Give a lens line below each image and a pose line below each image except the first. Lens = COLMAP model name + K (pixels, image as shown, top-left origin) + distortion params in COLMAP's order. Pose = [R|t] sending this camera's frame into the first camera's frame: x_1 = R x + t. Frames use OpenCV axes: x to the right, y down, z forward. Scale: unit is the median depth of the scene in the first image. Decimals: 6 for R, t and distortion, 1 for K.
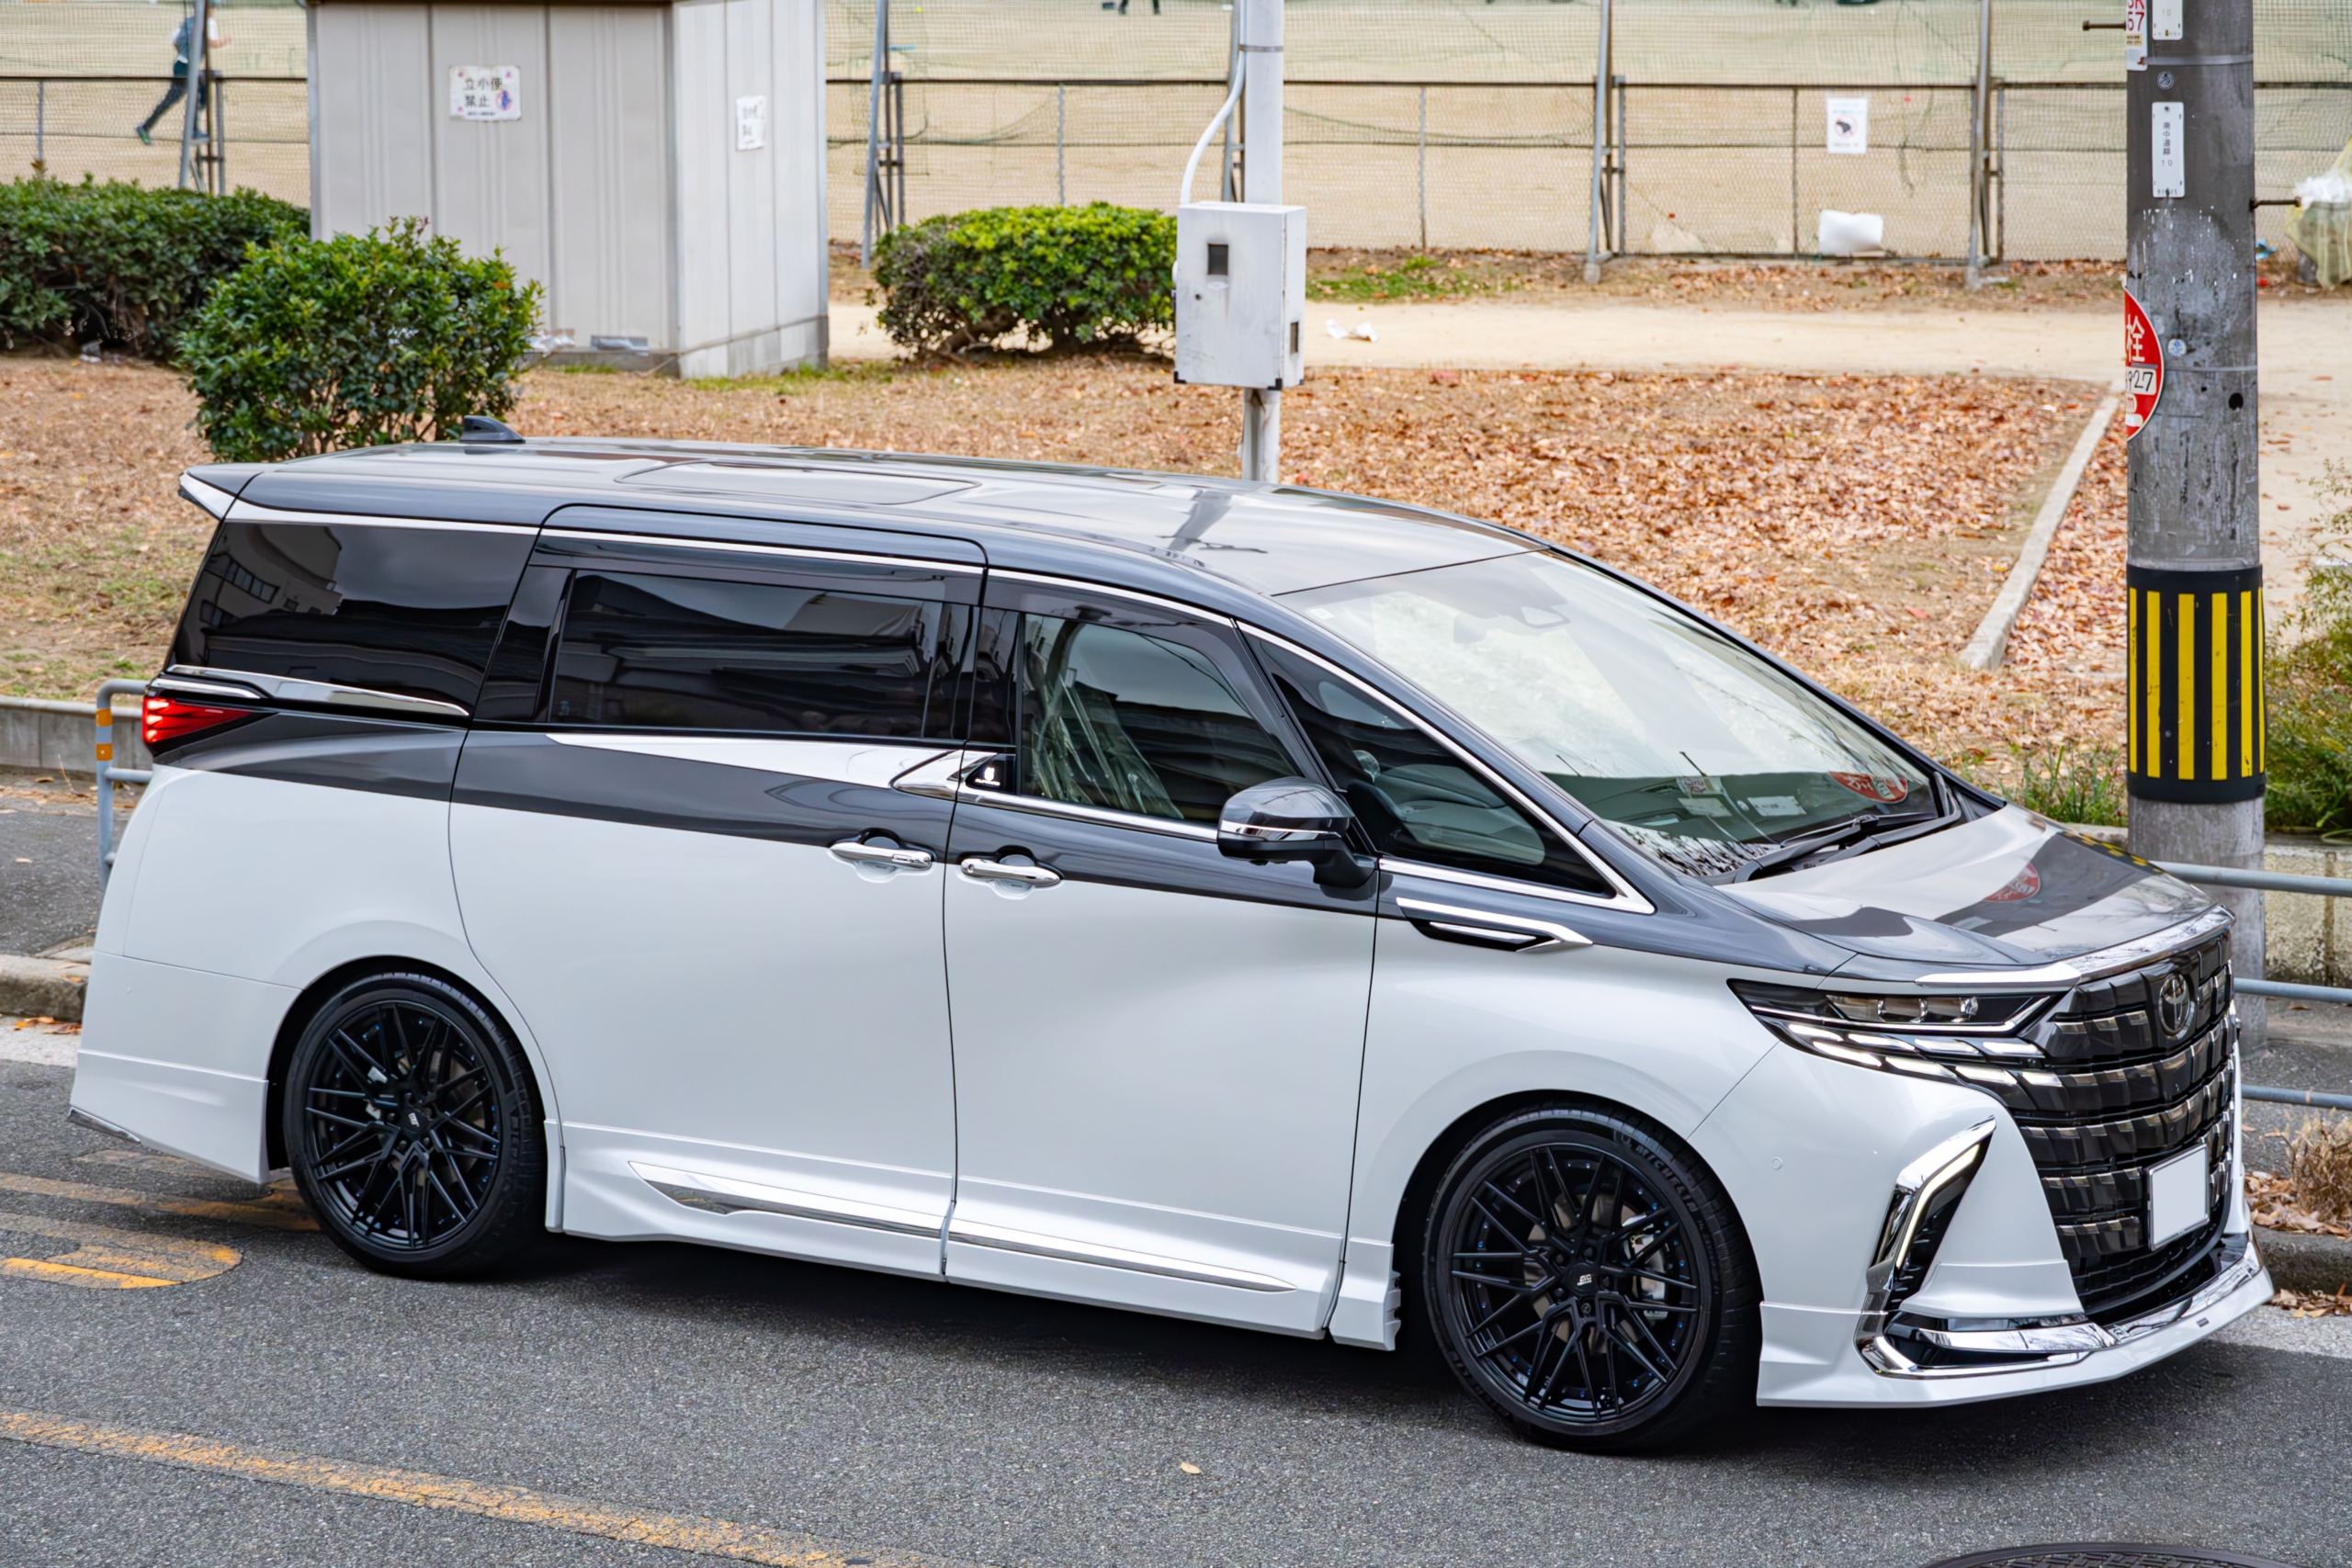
lens RADIAL K [[5983.8, 0, 1177.6], [0, 5983.8, 270.5], [0, 0, 1]] dist [-0.093162, 1.720368]
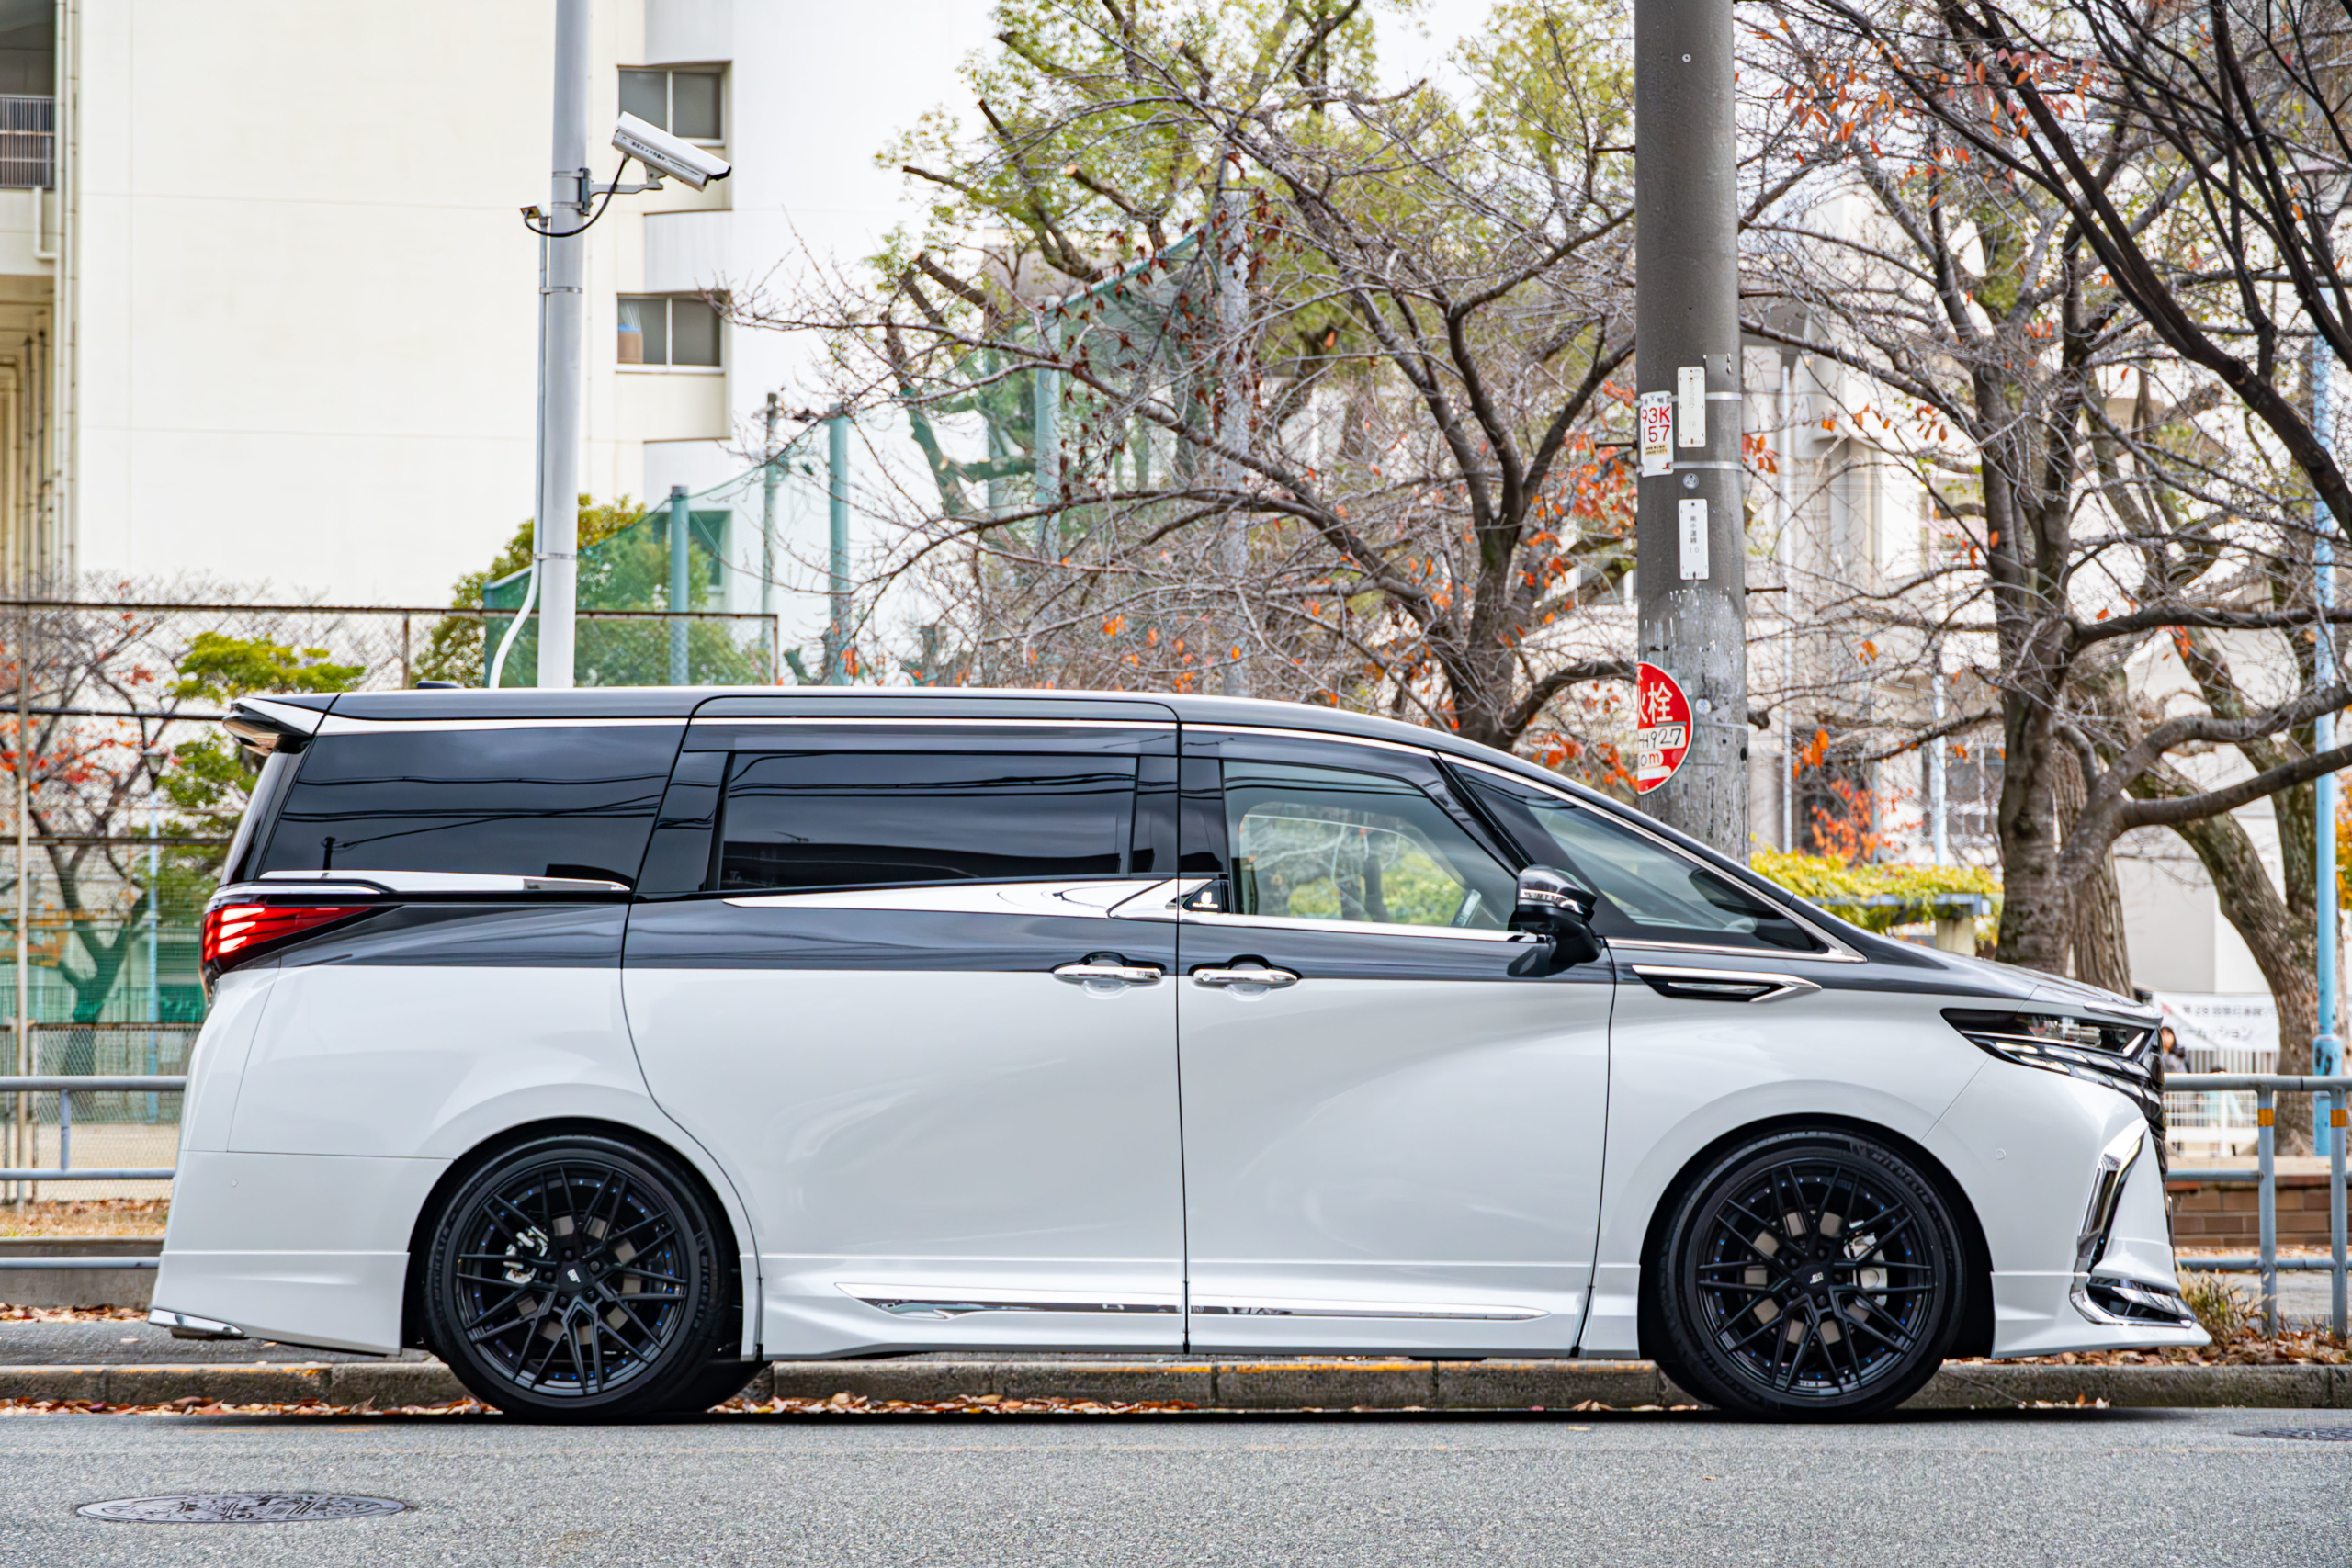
lens RADIAL K [[6141.1, 0, 1176.0], [0, 6141.1, 784.0], [0, 0, 1]] dist [0.098858, -0.664913]
pose [[0.876944, 0.032081, 0.479520, -0.619482], [0.034466, 0.991002, -0.129331, 0.222214], [-0.479354, 0.129944, 0.867948, -0.004011]]
